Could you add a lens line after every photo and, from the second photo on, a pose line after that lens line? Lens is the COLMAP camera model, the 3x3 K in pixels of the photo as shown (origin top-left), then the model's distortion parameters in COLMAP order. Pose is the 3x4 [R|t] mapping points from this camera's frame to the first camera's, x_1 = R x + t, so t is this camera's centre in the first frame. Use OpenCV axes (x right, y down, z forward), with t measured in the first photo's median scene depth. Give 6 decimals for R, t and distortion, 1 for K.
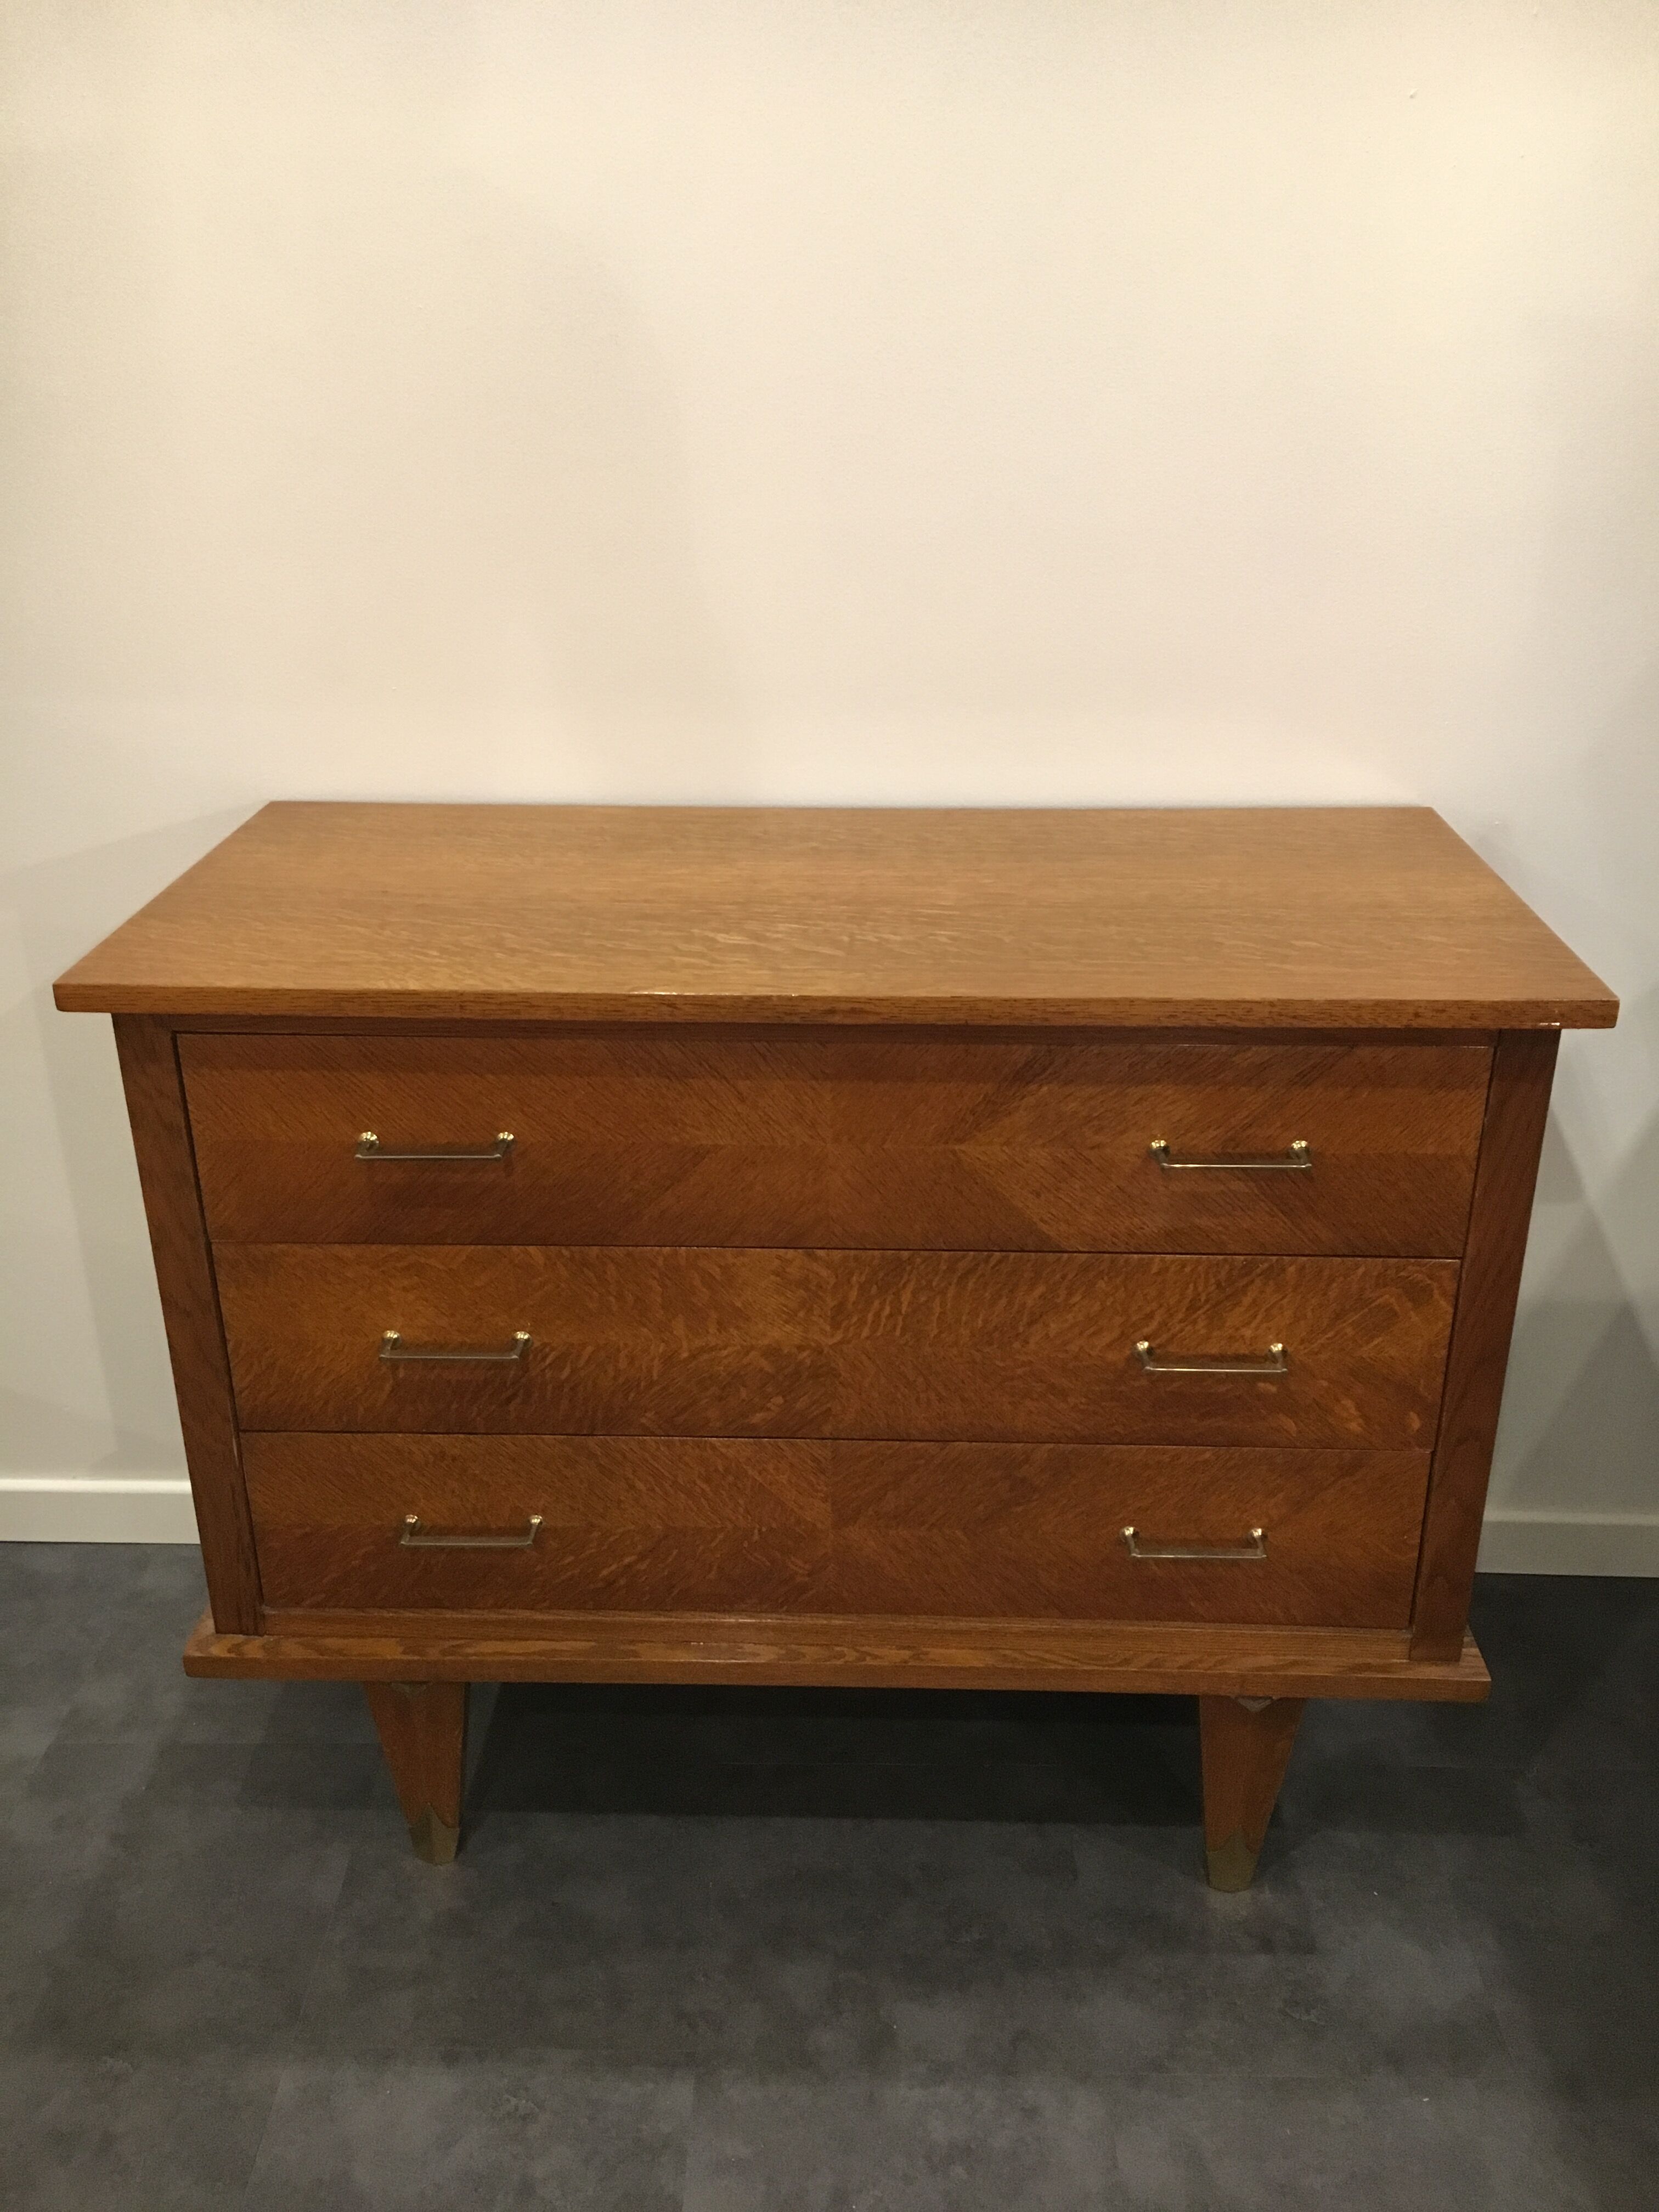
lens RADIAL K [[1879.4, 0, 823.3], [0, 1879.4, 1101.9], [0, 0, 1]] dist [0.061419, -0.004262]
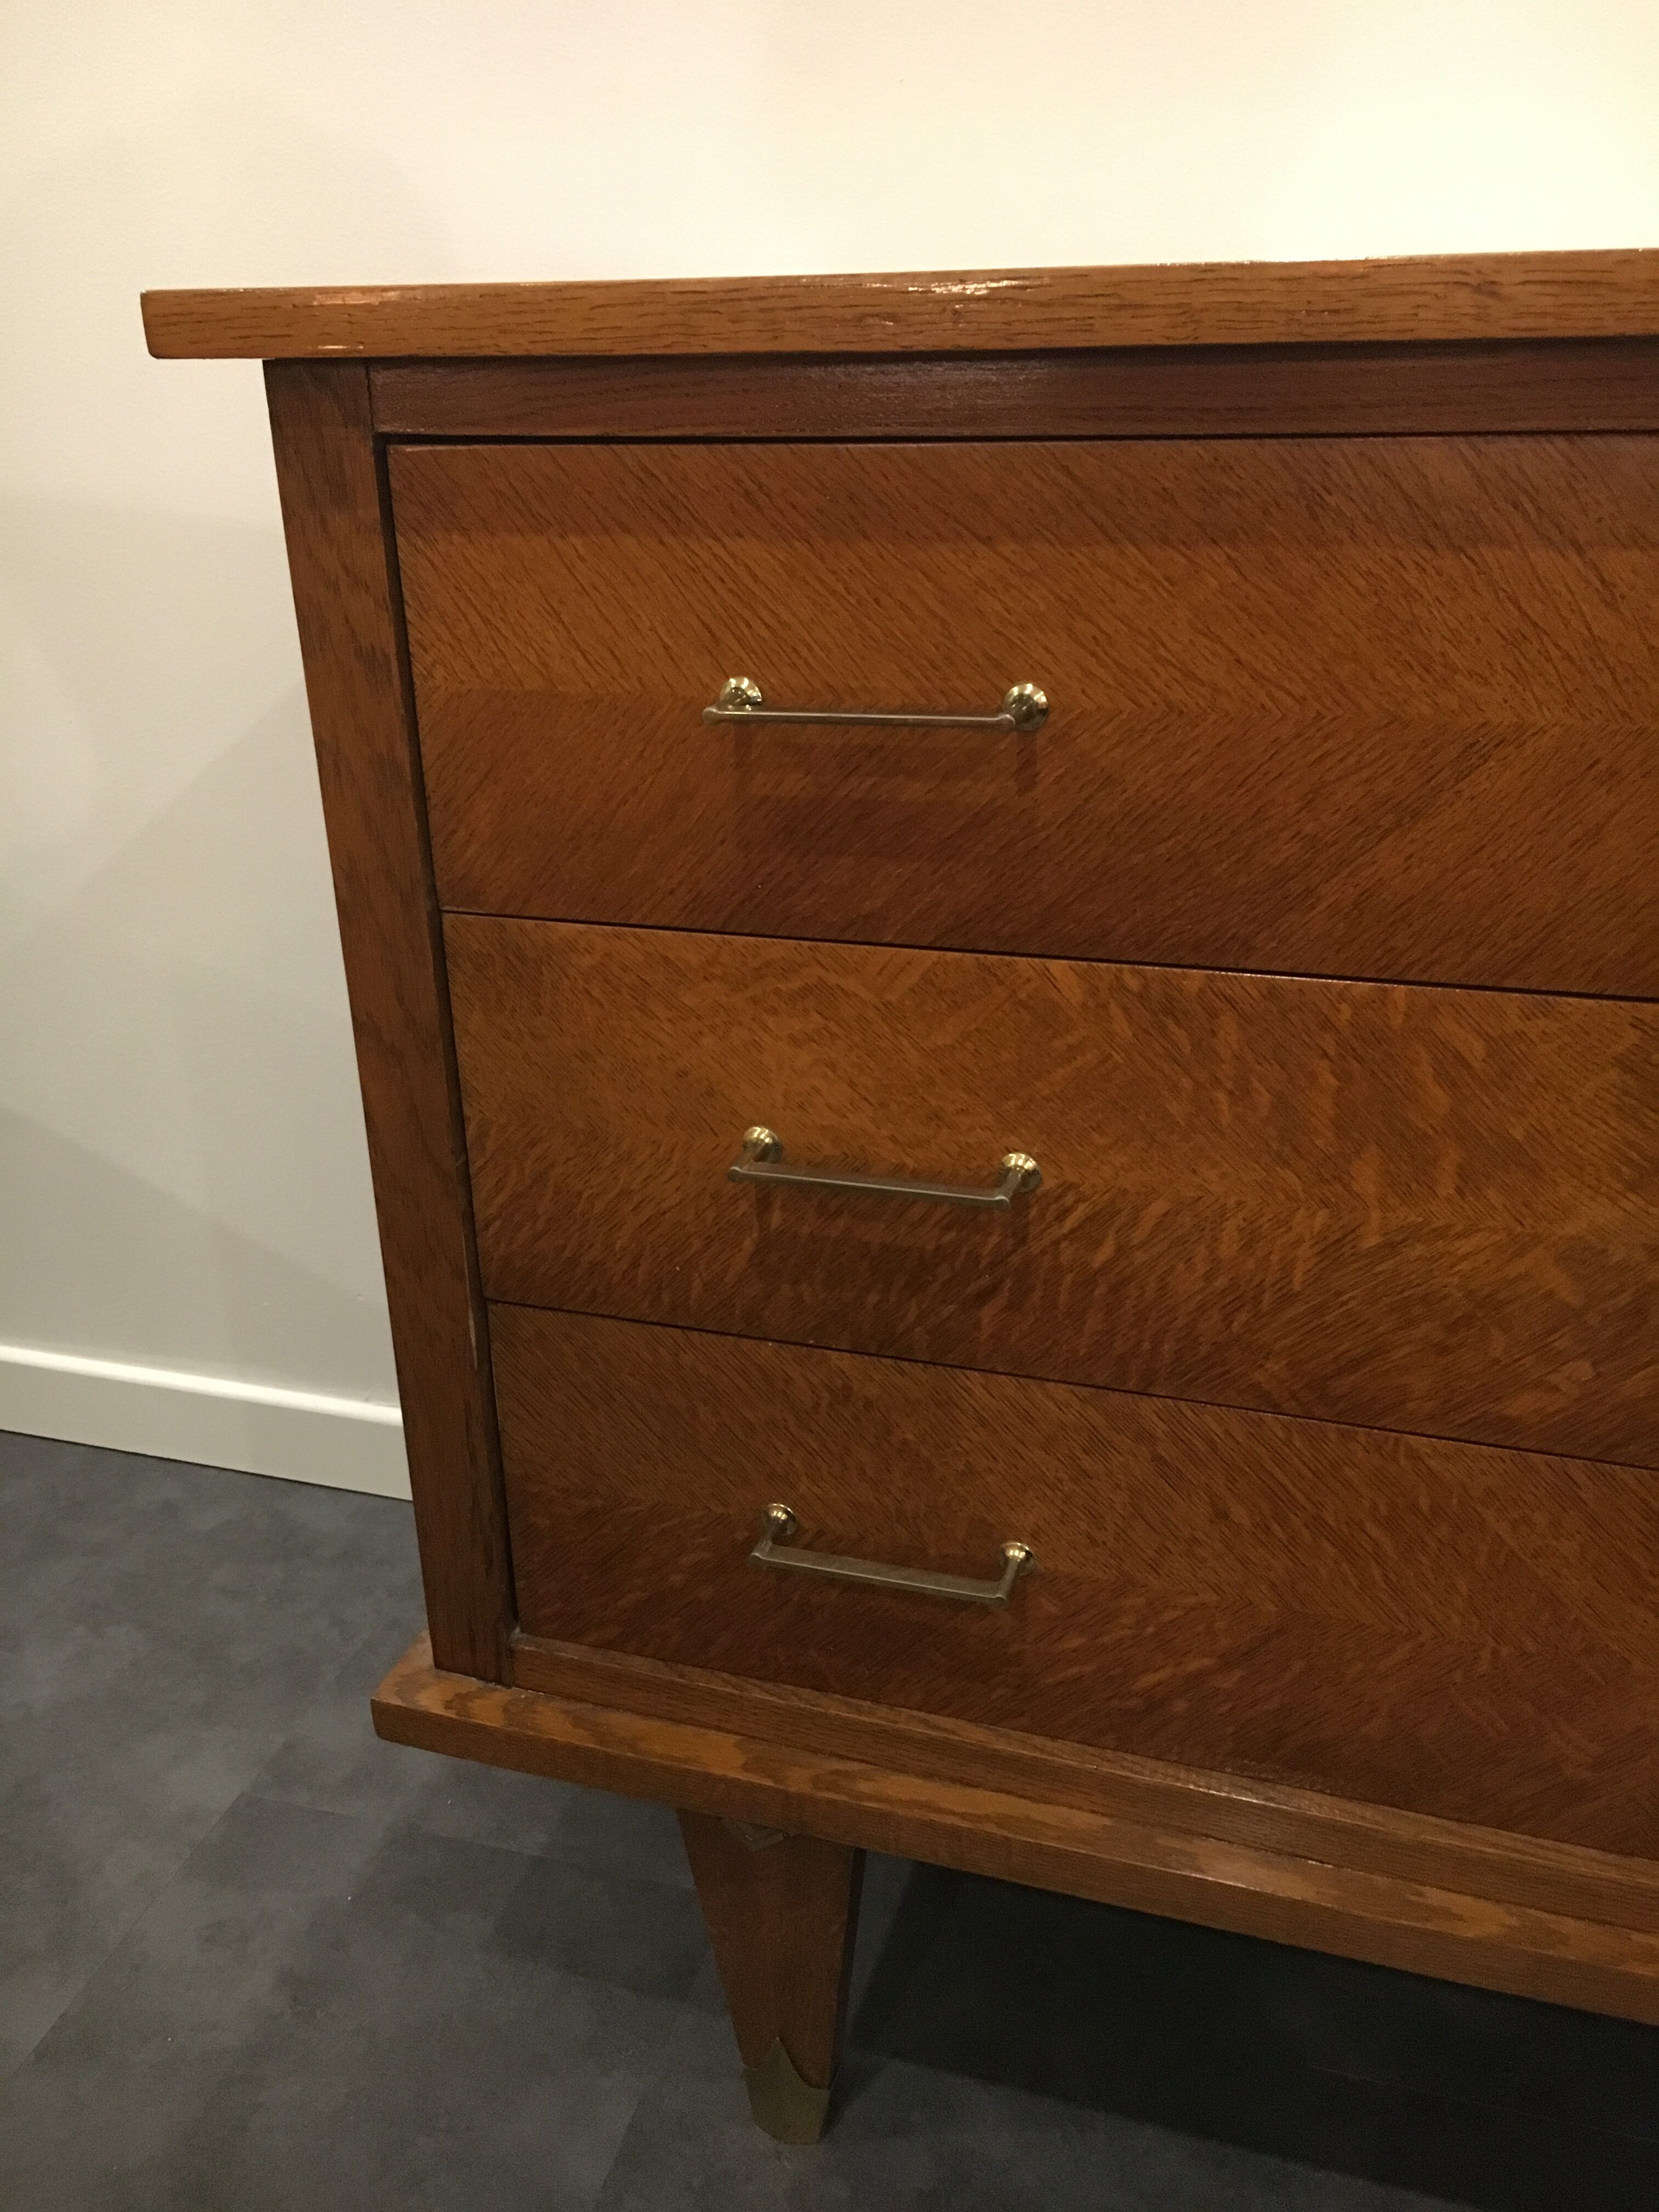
lens RADIAL K [[1879.4, 0, 823.3], [0, 1879.4, 1101.9], [0, 0, 1]] dist [0.061419, -0.004262]
pose [[0.960271, 0.087145, -0.265114, -0.081986], [-0.094463, 0.995416, -0.014955, 0.119491], [0.262595, 0.039404, 0.964101, 0.521586]]
